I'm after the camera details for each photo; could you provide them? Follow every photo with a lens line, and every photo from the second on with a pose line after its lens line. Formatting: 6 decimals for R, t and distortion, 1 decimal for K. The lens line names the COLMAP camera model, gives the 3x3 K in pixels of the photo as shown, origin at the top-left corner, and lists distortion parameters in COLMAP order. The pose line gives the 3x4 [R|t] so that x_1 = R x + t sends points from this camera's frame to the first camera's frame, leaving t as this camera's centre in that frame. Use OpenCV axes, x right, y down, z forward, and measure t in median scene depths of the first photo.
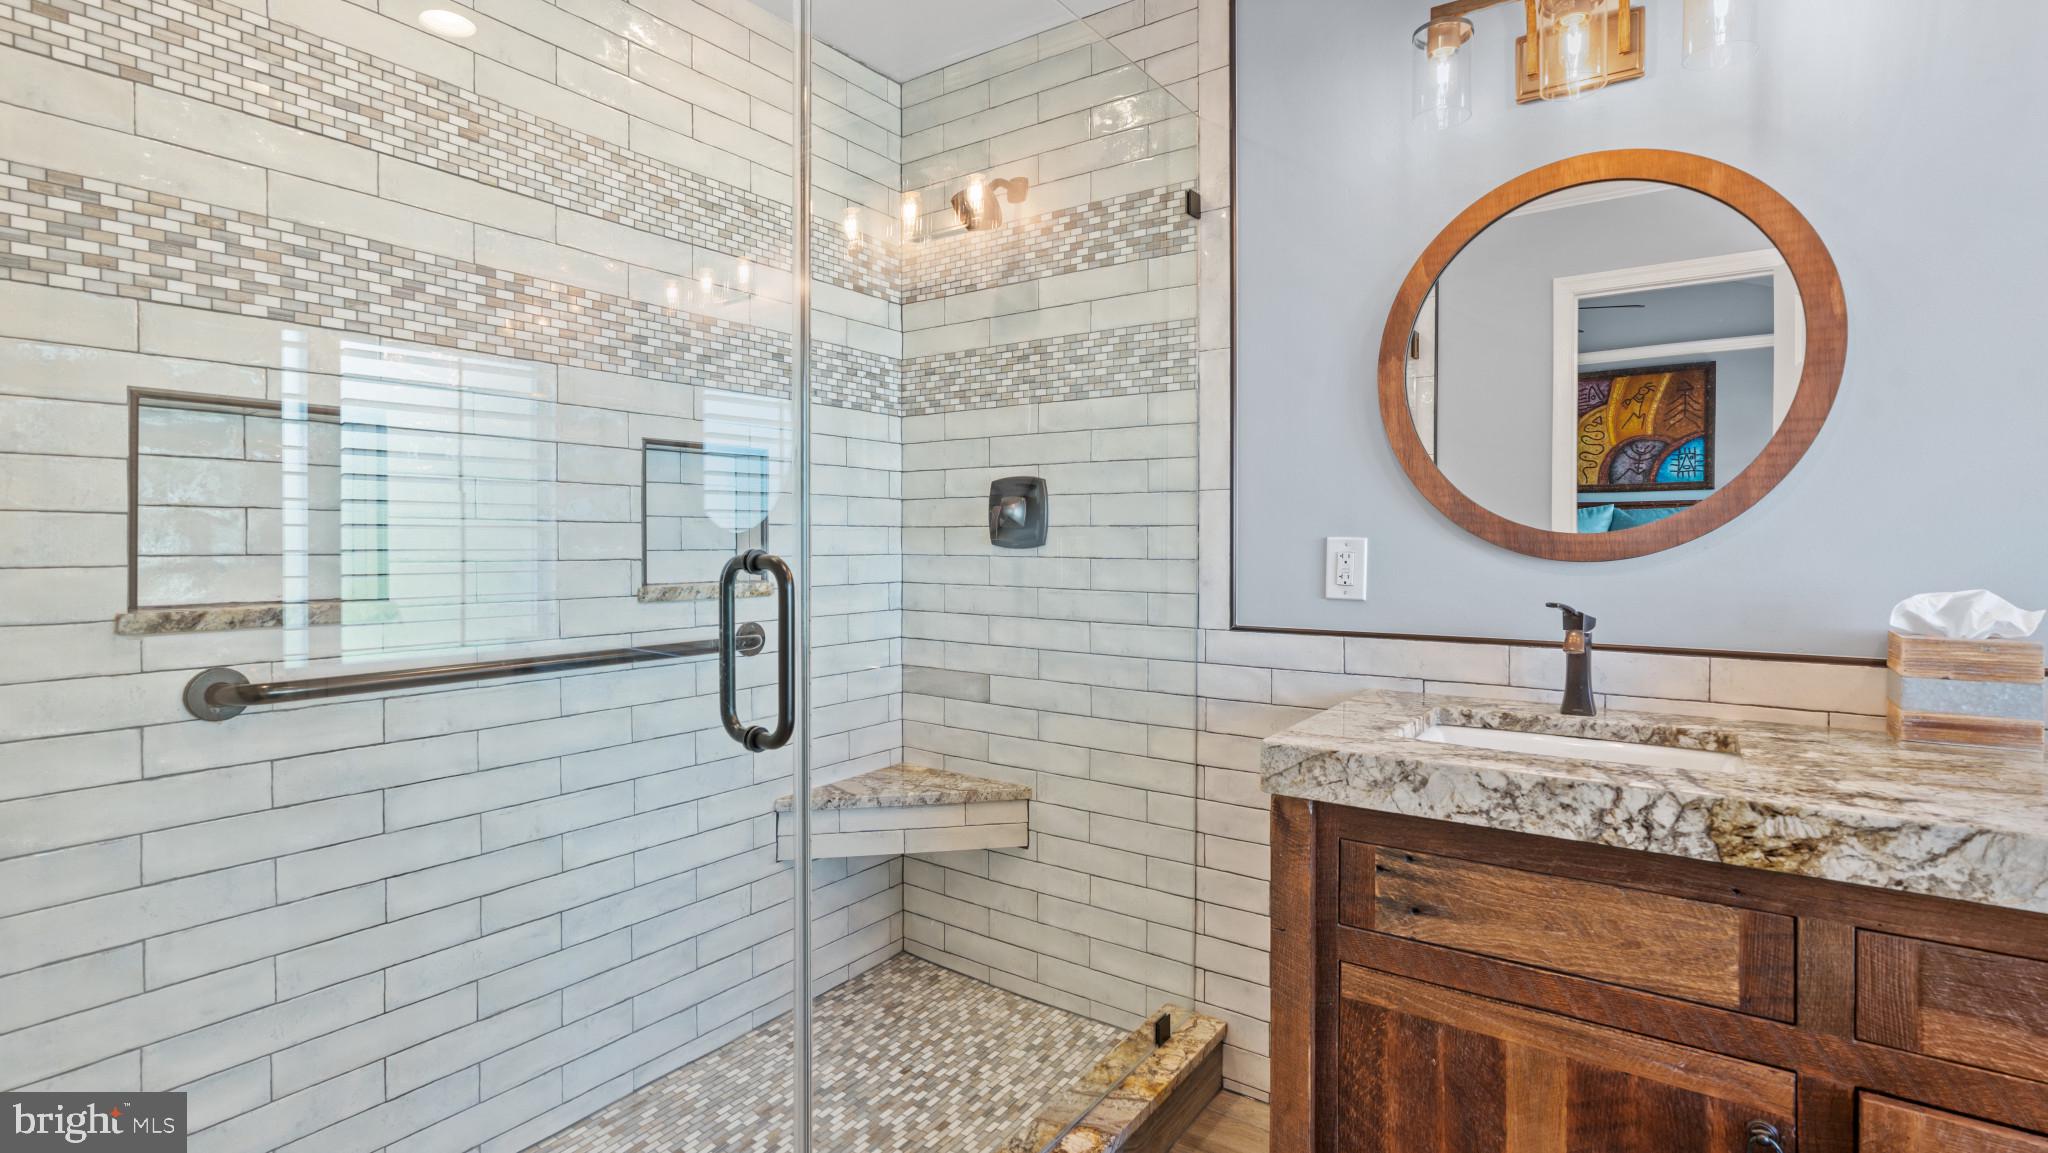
lens RADIAL K [[949.8, 0, 1024.7], [0, 949.8, 558.3], [0, 0, 1]] dist [-0.012181, 0.004571]
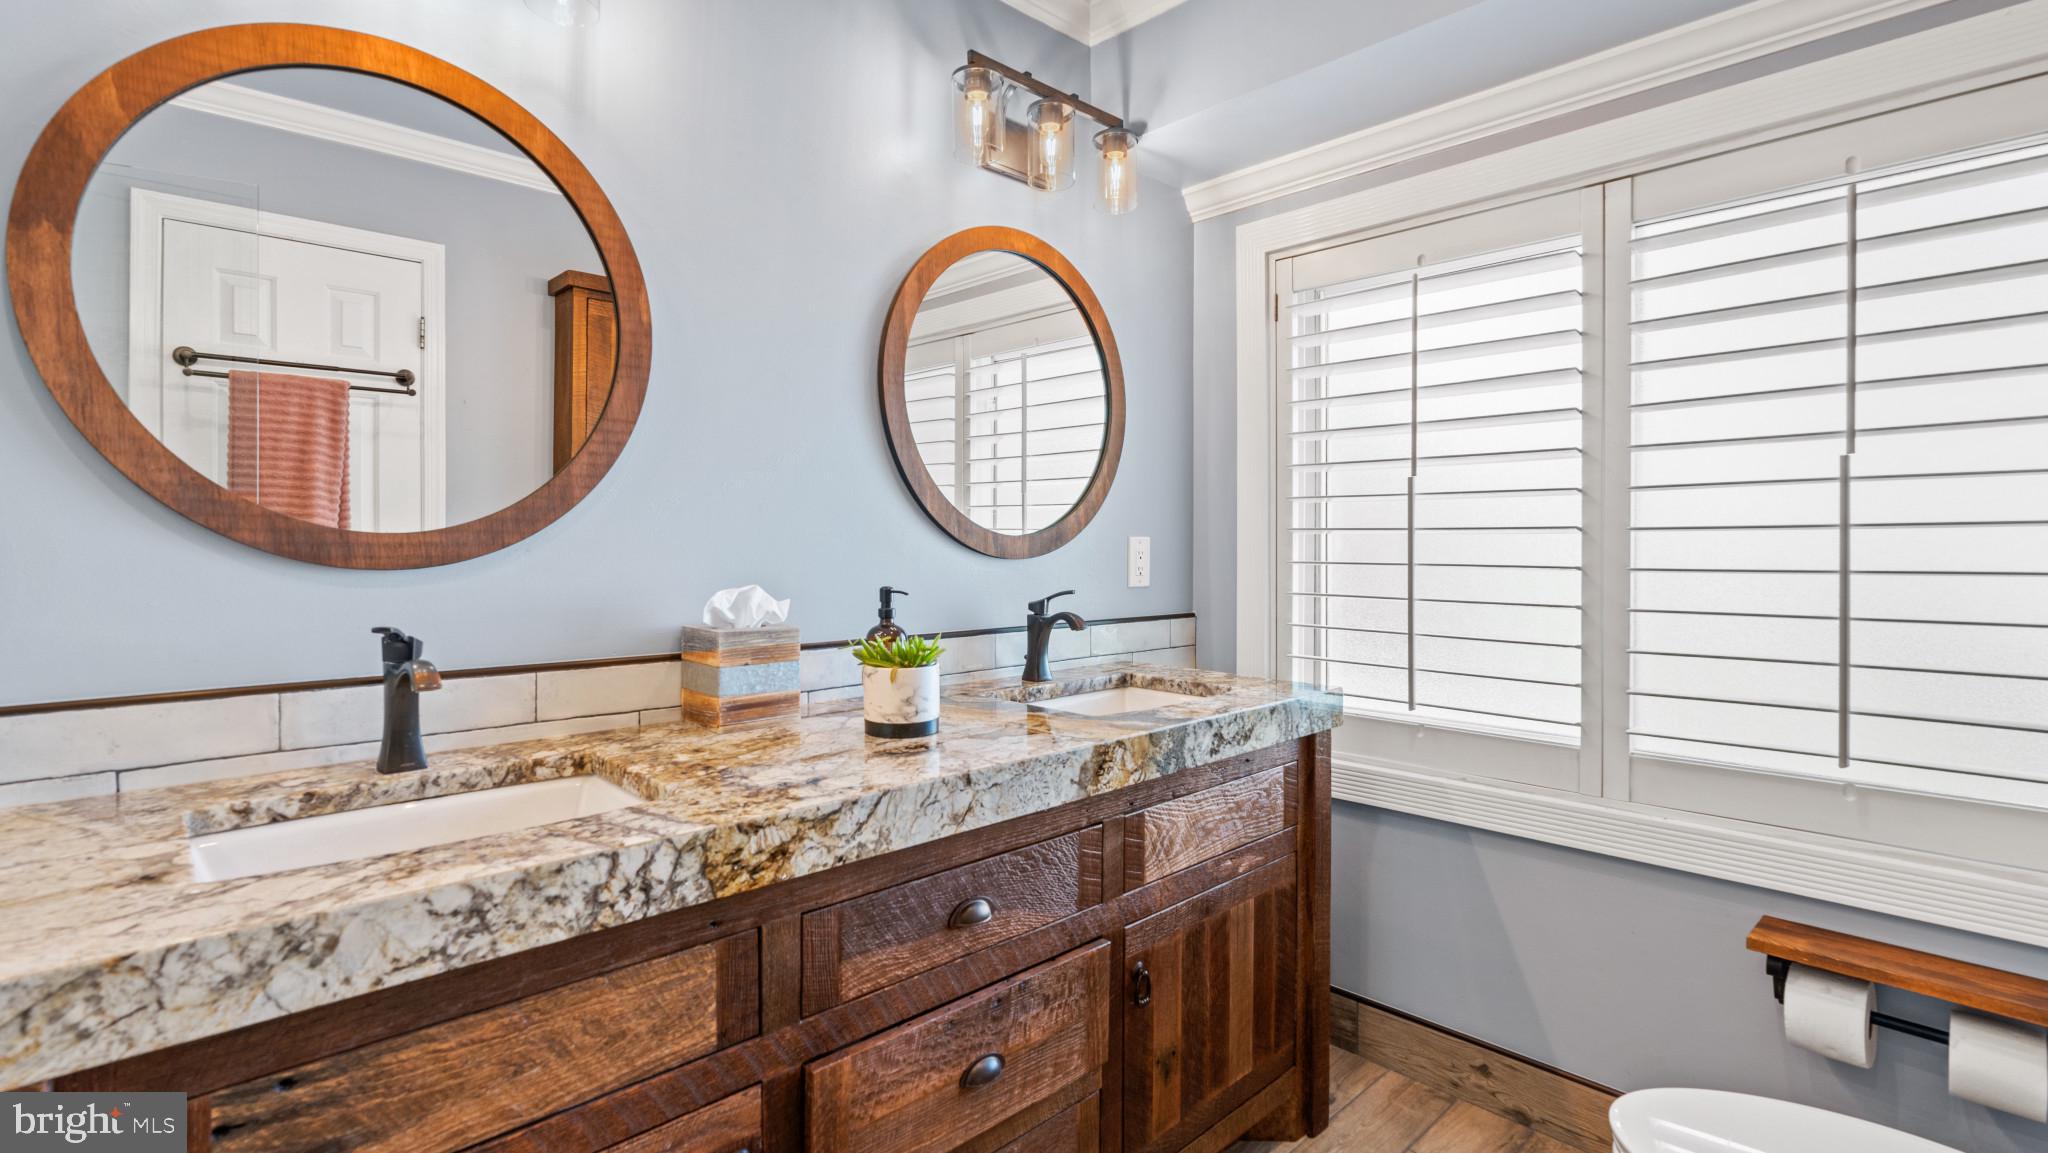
lens RADIAL K [[949.8, 0, 1030.3], [0, 949.8, 551.1], [0, 0, 1]] dist [-0.012181, 0.004571]
pose [[0.192060, -0.010560, 0.981326, -0.085298], [0.012689, 0.999885, 0.008276, -0.015093], [-0.981301, 0.010862, 0.192172, 0.459909]]
